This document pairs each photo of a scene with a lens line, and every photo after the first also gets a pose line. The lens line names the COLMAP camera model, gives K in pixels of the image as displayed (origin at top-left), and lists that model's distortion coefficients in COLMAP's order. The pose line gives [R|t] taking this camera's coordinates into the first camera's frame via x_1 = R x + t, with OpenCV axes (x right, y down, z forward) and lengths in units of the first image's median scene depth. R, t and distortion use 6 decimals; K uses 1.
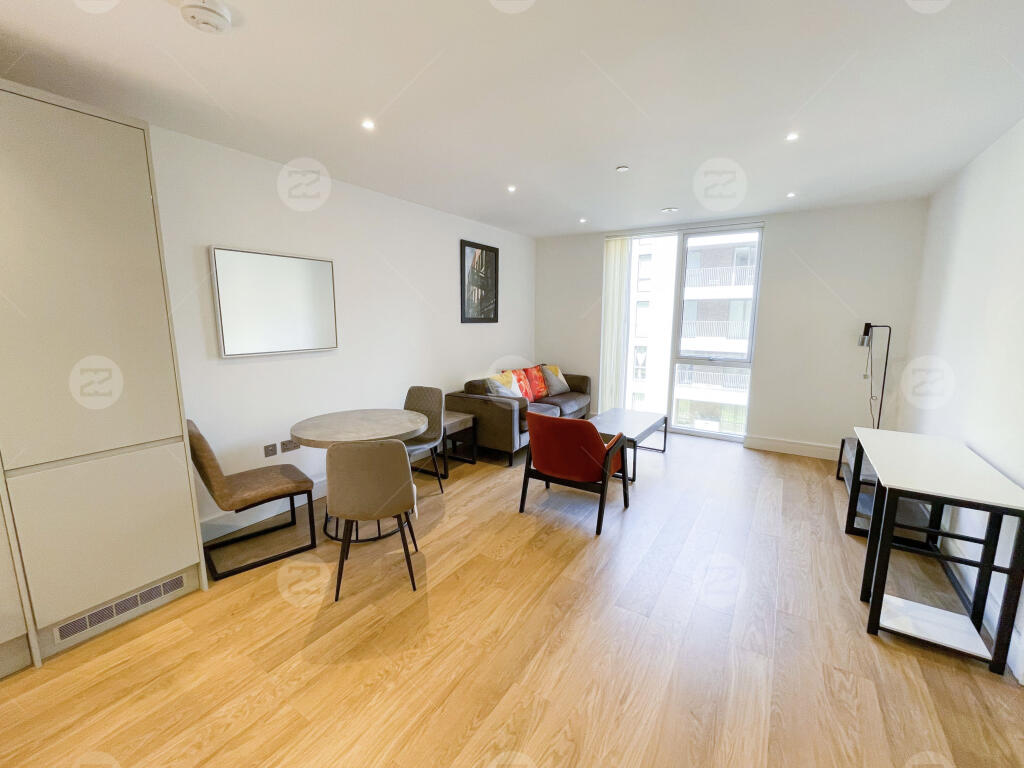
lens RADIAL K [[416.1, 0, 510.8], [0, 416.1, 383.0], [0, 0, 1]] dist [-0.000389, 0.000191]
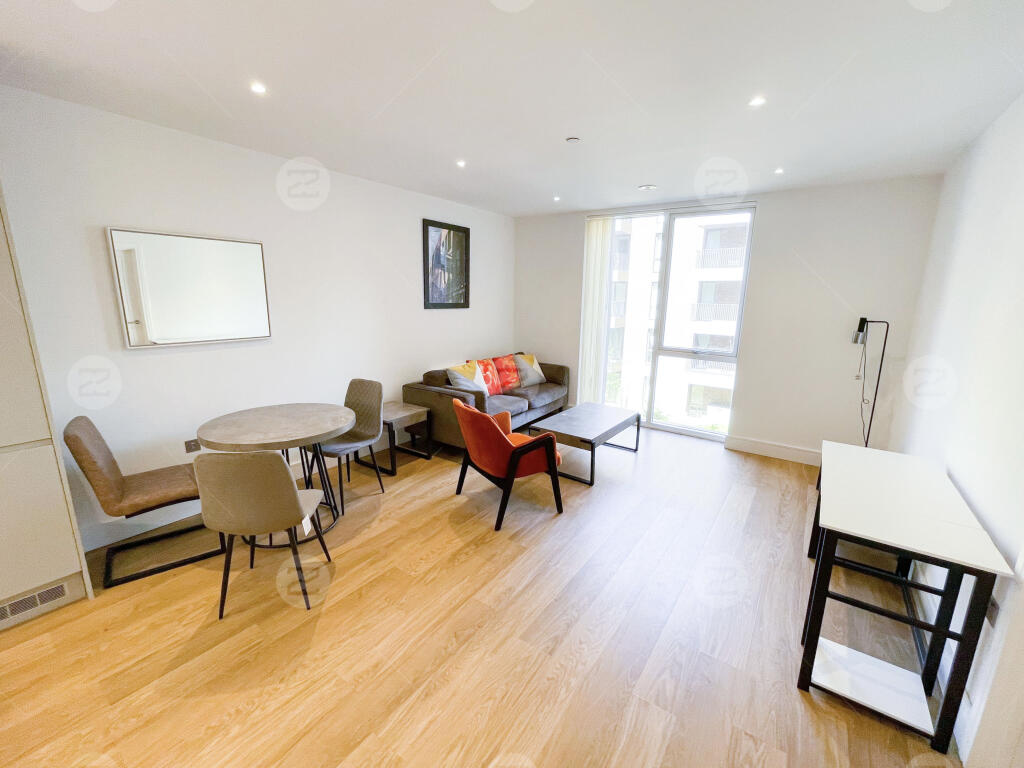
lens RADIAL K [[416.1, 0, 512.9], [0, 416.1, 382.2], [0, 0, 1]] dist [-0.000389, 0.000191]
pose [[0.998939, 0.022753, -0.040043, 0.213978], [-0.020718, 0.998509, 0.050506, -0.052725], [0.041133, -0.049623, 0.997921, 0.104855]]
